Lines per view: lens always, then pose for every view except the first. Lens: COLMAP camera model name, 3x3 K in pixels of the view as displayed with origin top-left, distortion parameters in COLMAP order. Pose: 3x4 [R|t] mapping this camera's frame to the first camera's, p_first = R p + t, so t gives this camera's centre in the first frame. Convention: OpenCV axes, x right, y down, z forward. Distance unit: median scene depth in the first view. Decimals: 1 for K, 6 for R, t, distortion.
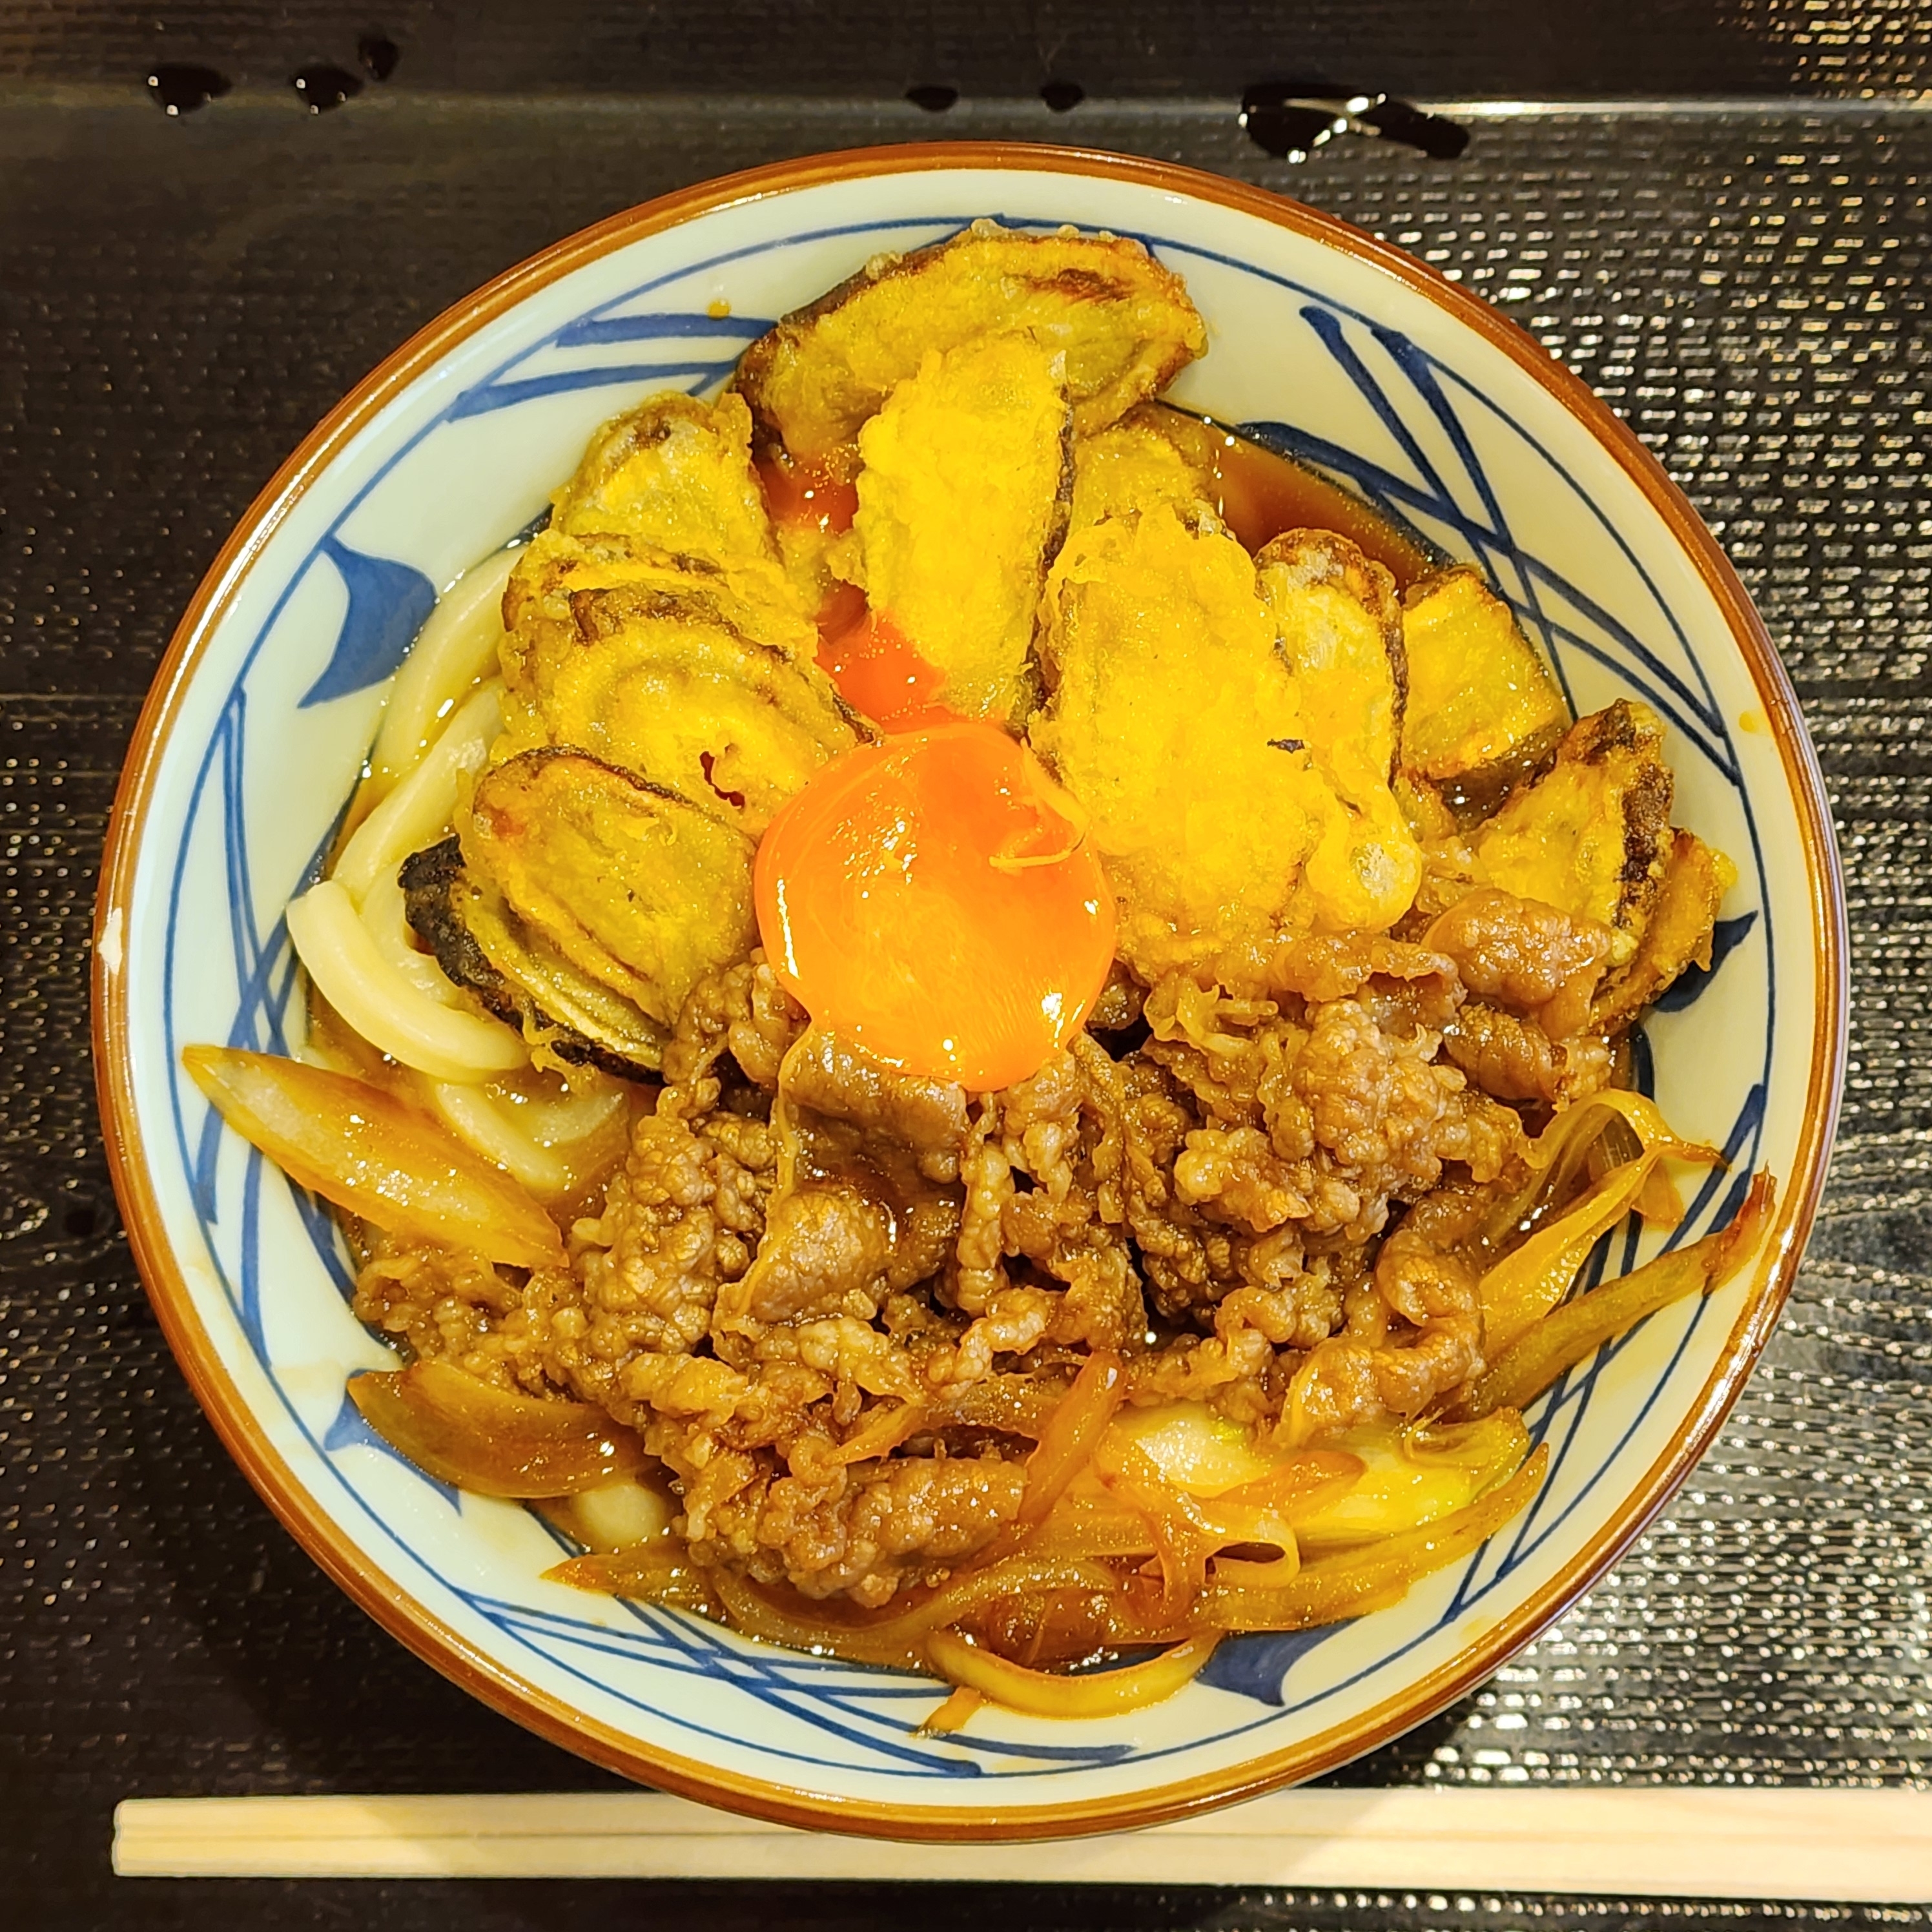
lens RADIAL K [[2378.1, 0, 959.1], [0, 2378.1, 1039.1], [0, 0, 1]] dist [0.219165, -0.810305]
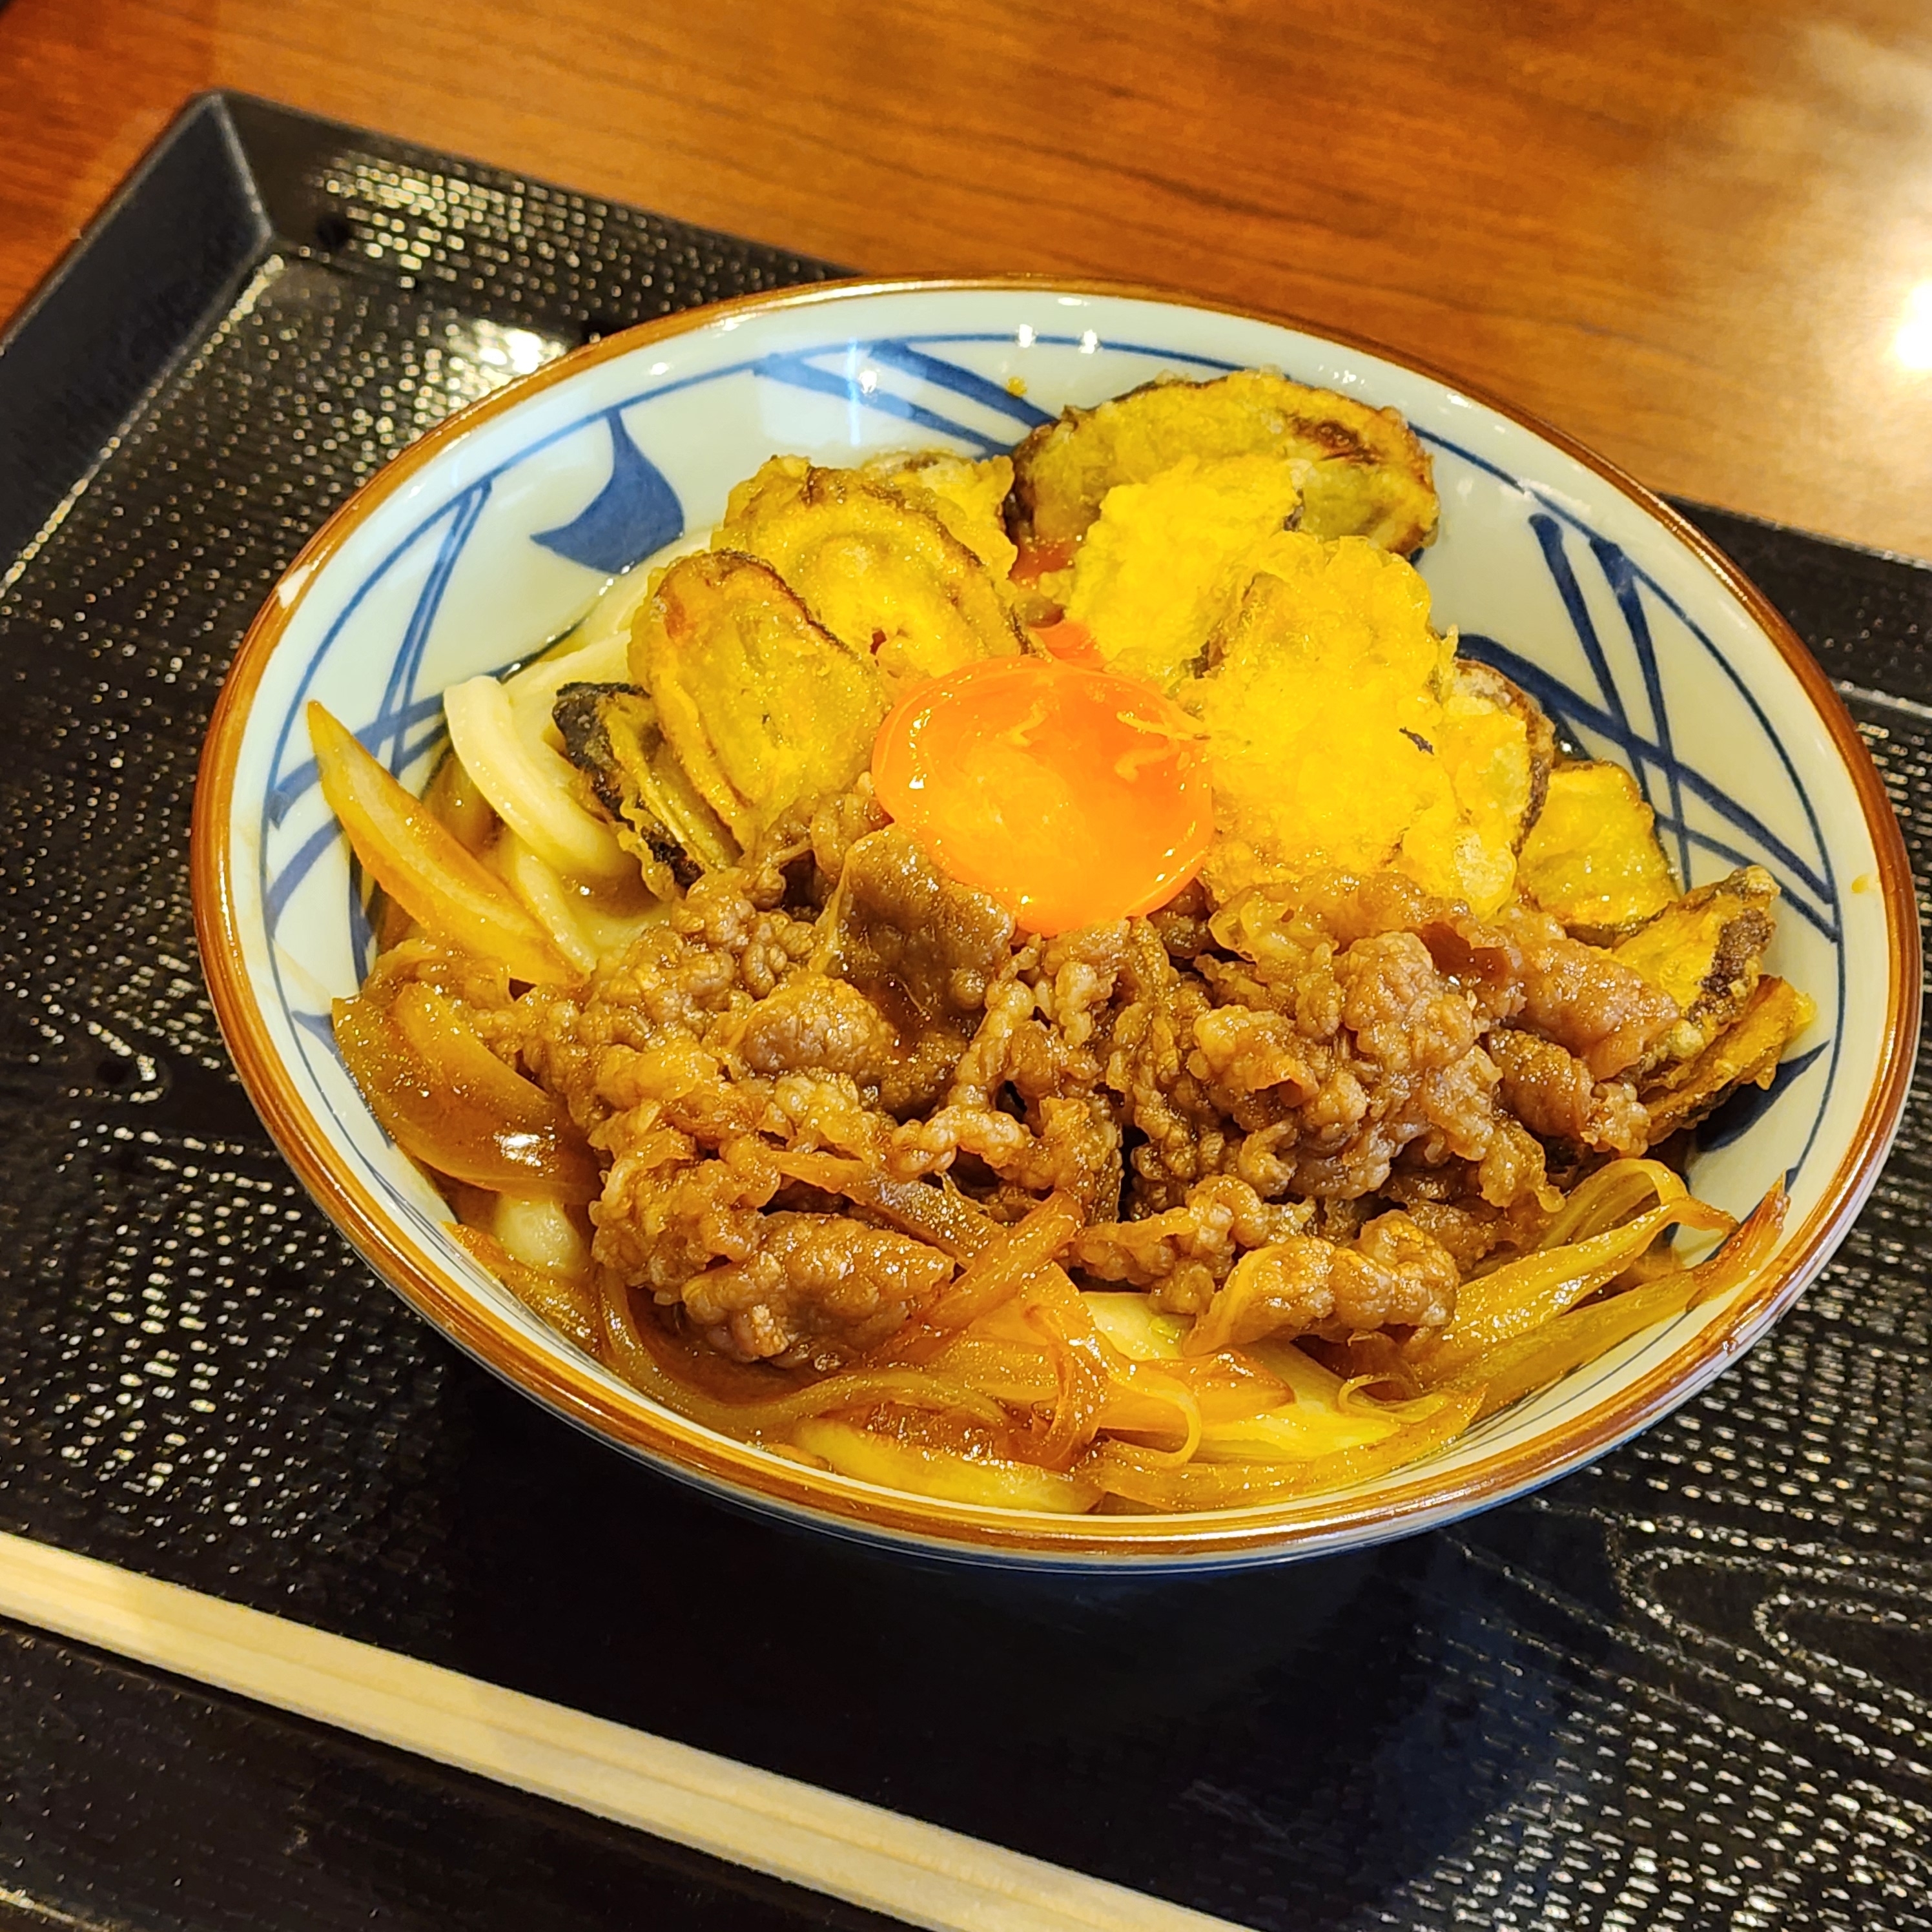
lens RADIAL K [[2378.1, 0, 959.1], [0, 2378.1, 1039.1], [0, 0, 1]] dist [0.219165, -0.810305]
pose [[0.946211, 0.307936, -0.099296, 0.088060], [-0.323534, 0.897458, -0.299826, 0.348120], [-0.003214, 0.315824, 0.948812, 0.058422]]
